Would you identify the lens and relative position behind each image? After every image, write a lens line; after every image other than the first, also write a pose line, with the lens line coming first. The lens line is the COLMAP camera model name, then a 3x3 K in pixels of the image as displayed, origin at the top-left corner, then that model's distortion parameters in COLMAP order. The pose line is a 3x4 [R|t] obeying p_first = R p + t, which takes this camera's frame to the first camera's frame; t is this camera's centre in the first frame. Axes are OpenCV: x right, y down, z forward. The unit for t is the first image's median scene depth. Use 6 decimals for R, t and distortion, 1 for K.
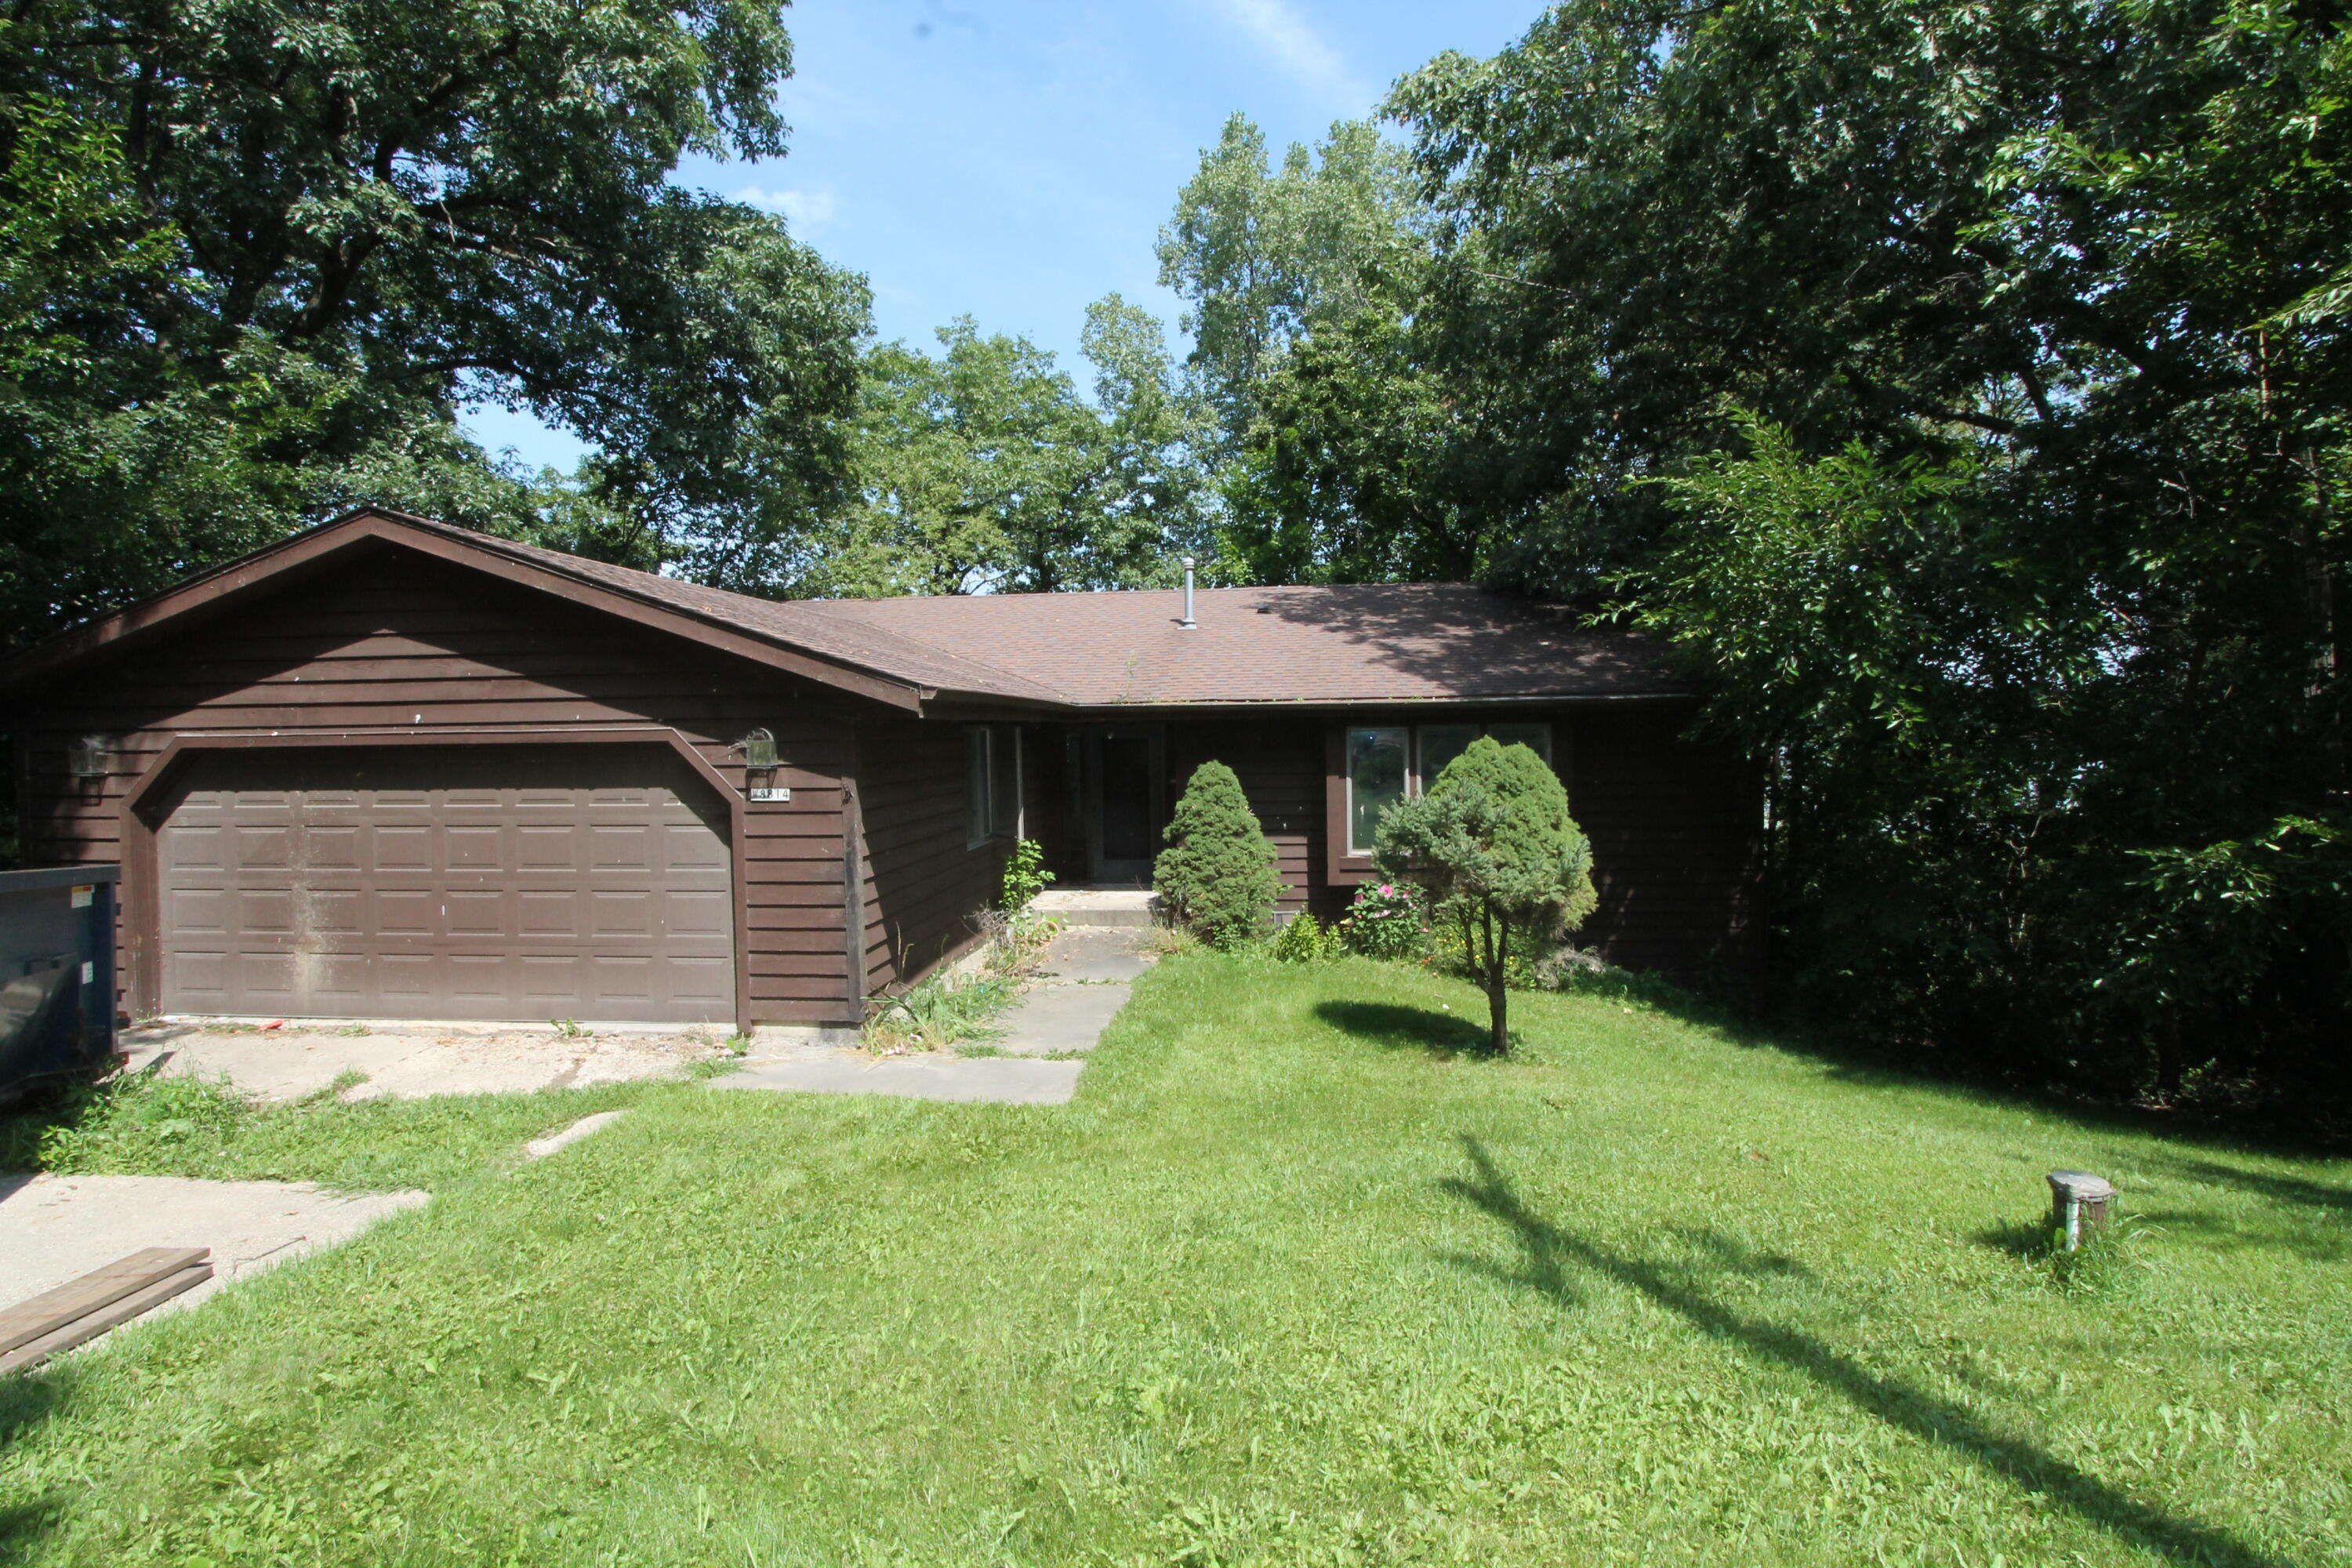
lens RADIAL K [[1115.6, 0, 1176.3], [0, 1115.6, 781.4], [0, 0, 1]] dist [-0.016512, 0.000934]
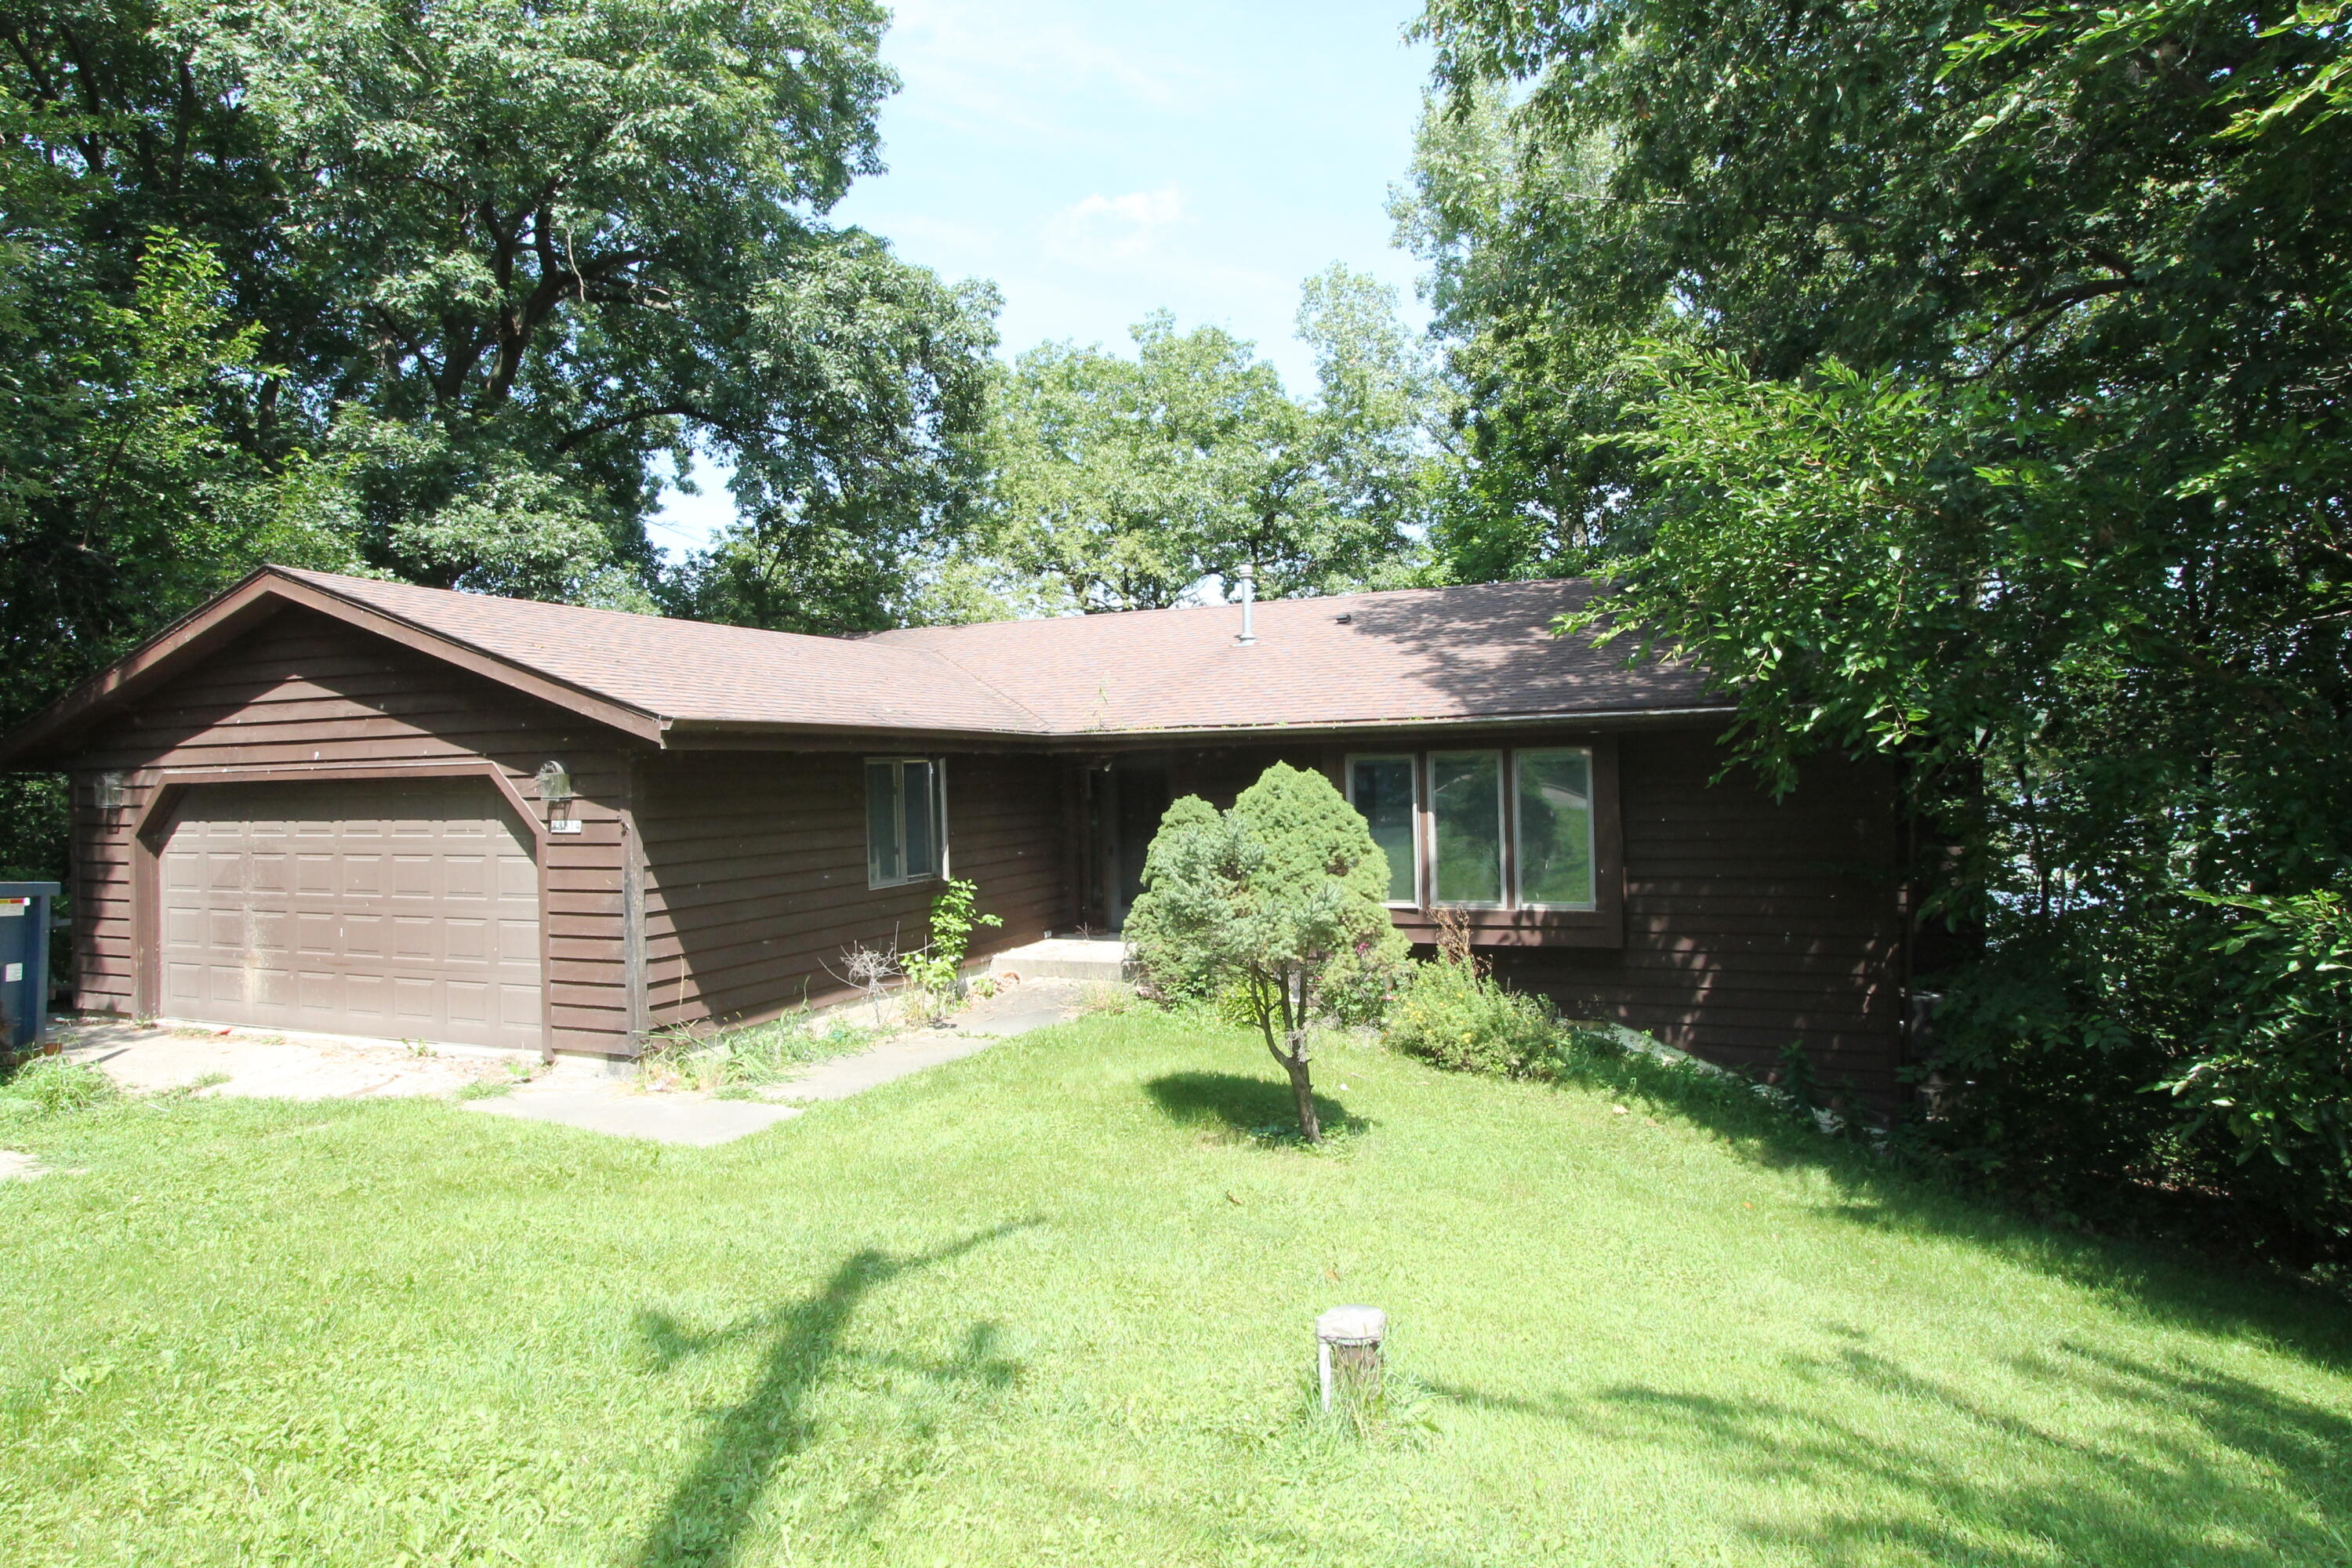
lens RADIAL K [[1287.7, 0, 1176.5], [0, 1287.7, 788.3], [0, 0, 1]] dist [-0.017961, -0.000453]
pose [[0.956506, -0.003867, -0.291688, 0.483165], [-0.004389, 0.999608, -0.027644, 0.006831], [0.291681, 0.027722, 0.956114, 0.042405]]
